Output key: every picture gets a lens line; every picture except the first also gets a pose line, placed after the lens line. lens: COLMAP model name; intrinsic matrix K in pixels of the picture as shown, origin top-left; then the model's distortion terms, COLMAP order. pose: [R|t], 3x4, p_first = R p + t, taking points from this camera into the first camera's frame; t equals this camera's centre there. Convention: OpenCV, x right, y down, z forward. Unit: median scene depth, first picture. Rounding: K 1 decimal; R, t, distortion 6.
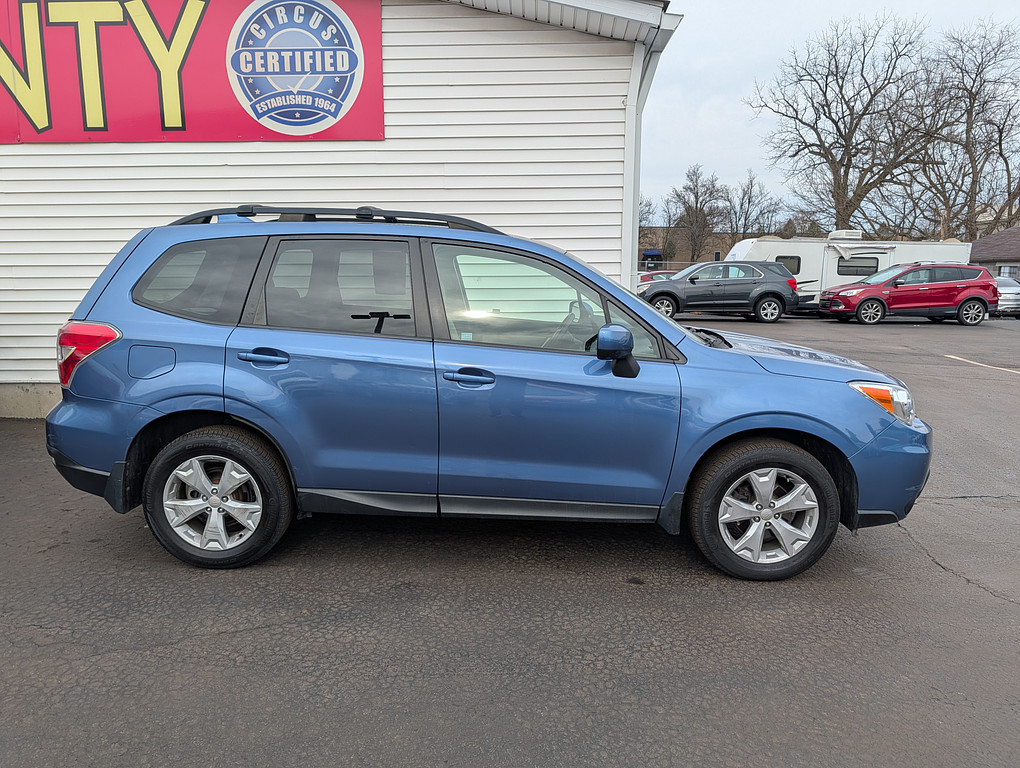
lens RADIAL K [[741.5, 0, 503.8], [0, 741.5, 386.7], [0, 0, 1]] dist [0.009224, -0.007345]
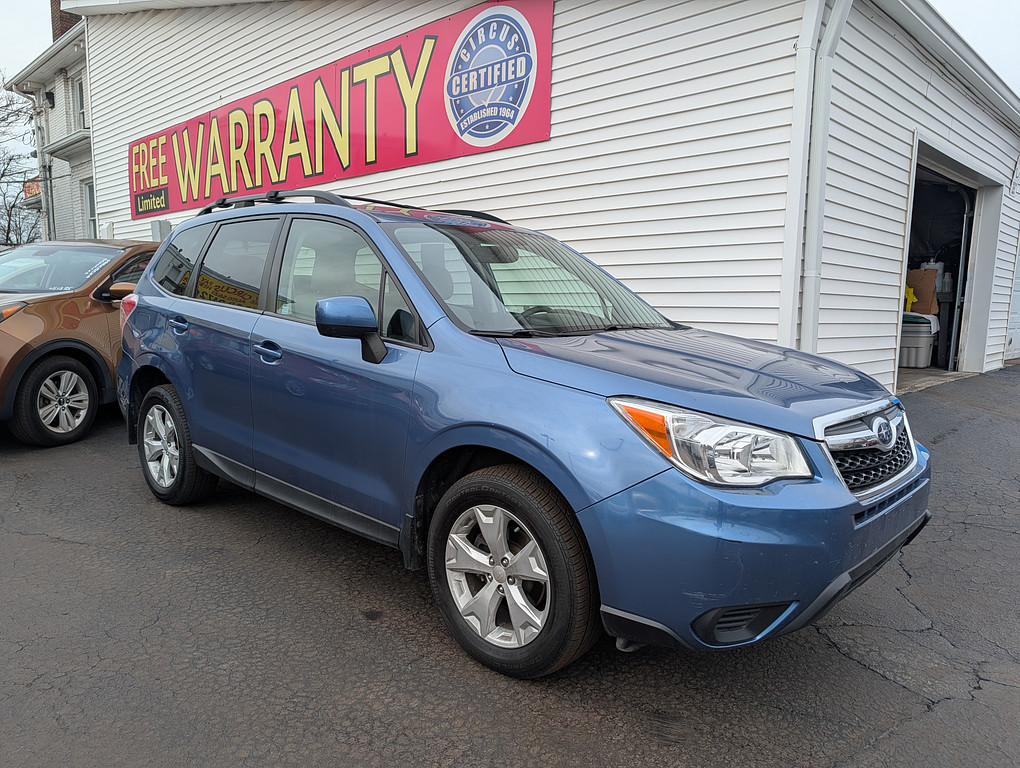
lens RADIAL K [[741.5, 0, 503.8], [0, 741.5, 386.7], [0, 0, 1]] dist [0.009224, -0.007345]
pose [[0.739945, 0.088105, -0.666872, 0.473901], [-0.124531, 0.992190, -0.007092, 0.000919], [0.661040, 0.088294, 0.745138, 0.274193]]
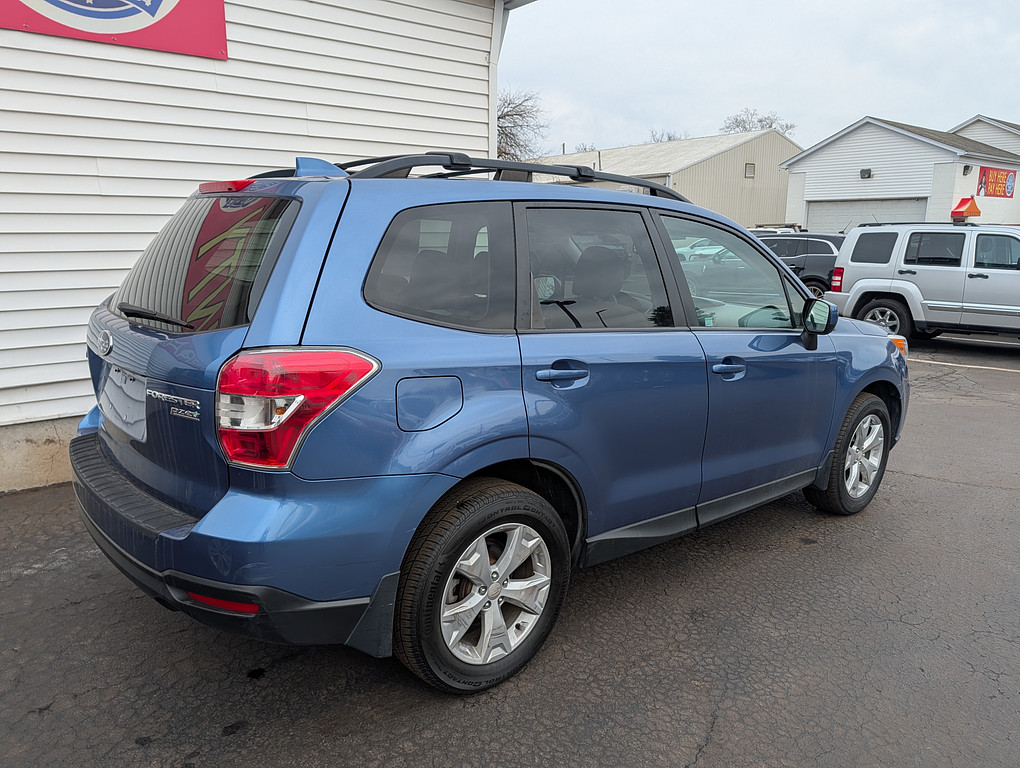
lens RADIAL K [[741.5, 0, 503.8], [0, 741.5, 386.7], [0, 0, 1]] dist [0.009224, -0.007345]
pose [[0.751360, -0.129454, 0.647070, -0.474742], [0.098497, 0.991585, 0.084006, -0.052558], [-0.652500, 0.000616, 0.757788, 0.281611]]
